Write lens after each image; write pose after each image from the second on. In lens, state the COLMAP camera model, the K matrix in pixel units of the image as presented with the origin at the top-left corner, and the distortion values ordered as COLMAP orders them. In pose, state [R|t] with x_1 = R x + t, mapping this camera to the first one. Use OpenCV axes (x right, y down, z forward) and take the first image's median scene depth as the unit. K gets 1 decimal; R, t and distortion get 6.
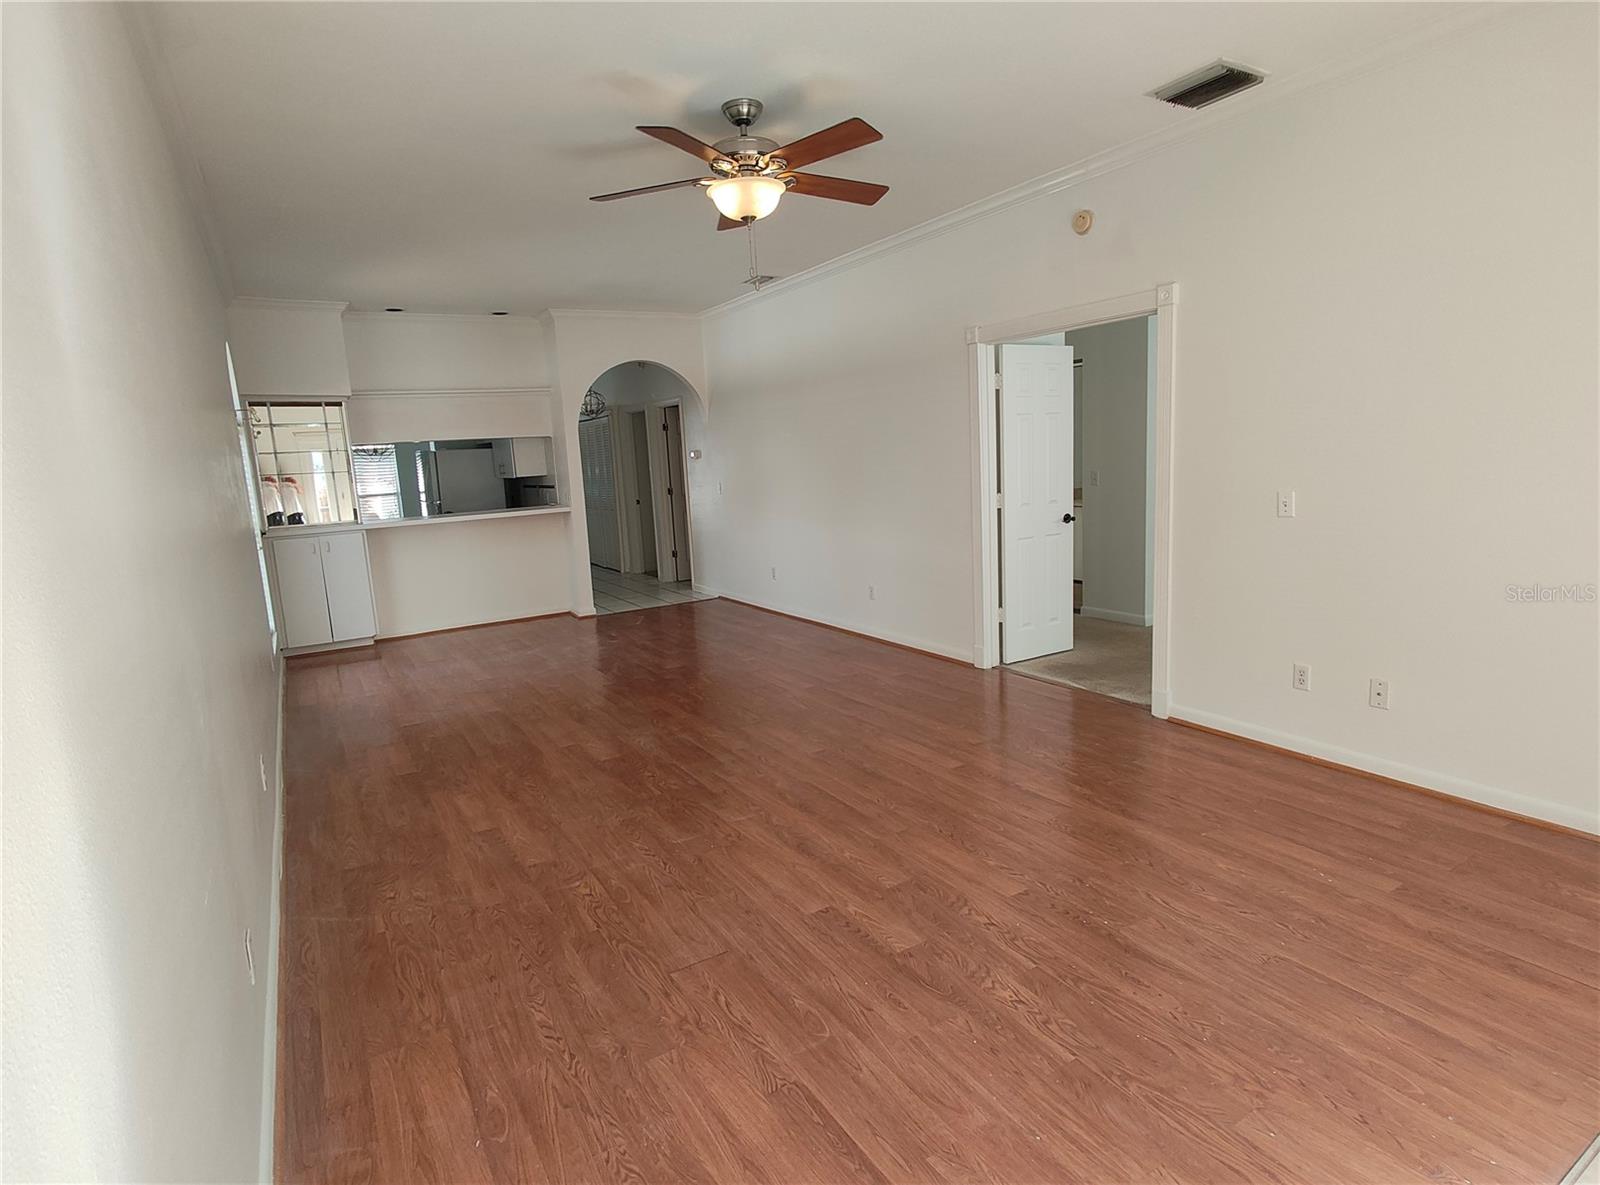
lens RADIAL K [[837.5, 0, 798.1], [0, 837.5, 591.5], [0, 0, 1]] dist [-0.010843, 0.009665]
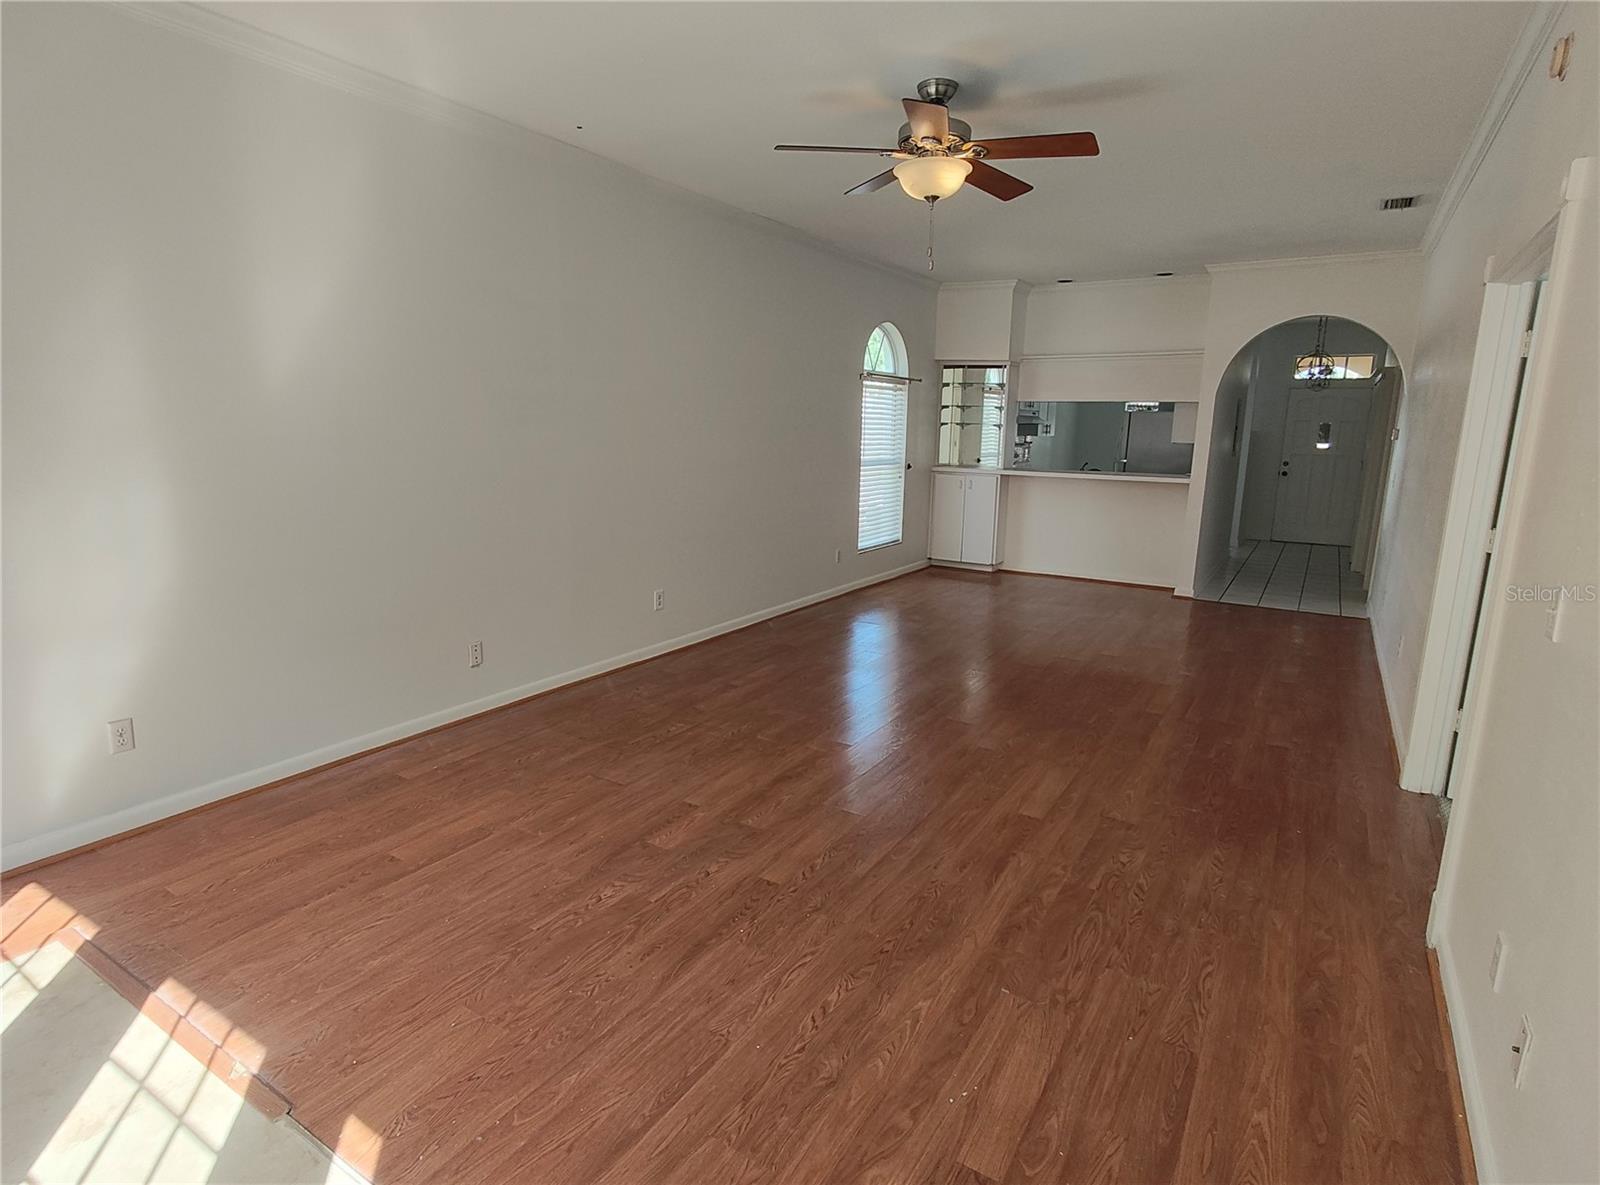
lens RADIAL K [[837.5, 0, 798.1], [0, 837.5, 591.5], [0, 0, 1]] dist [-0.010843, 0.009665]
pose [[0.447206, 0.236280, -0.862658, 0.986641], [-0.187368, 0.967825, 0.167952, -0.142374], [0.874586, 0.086526, 0.477089, 0.477125]]
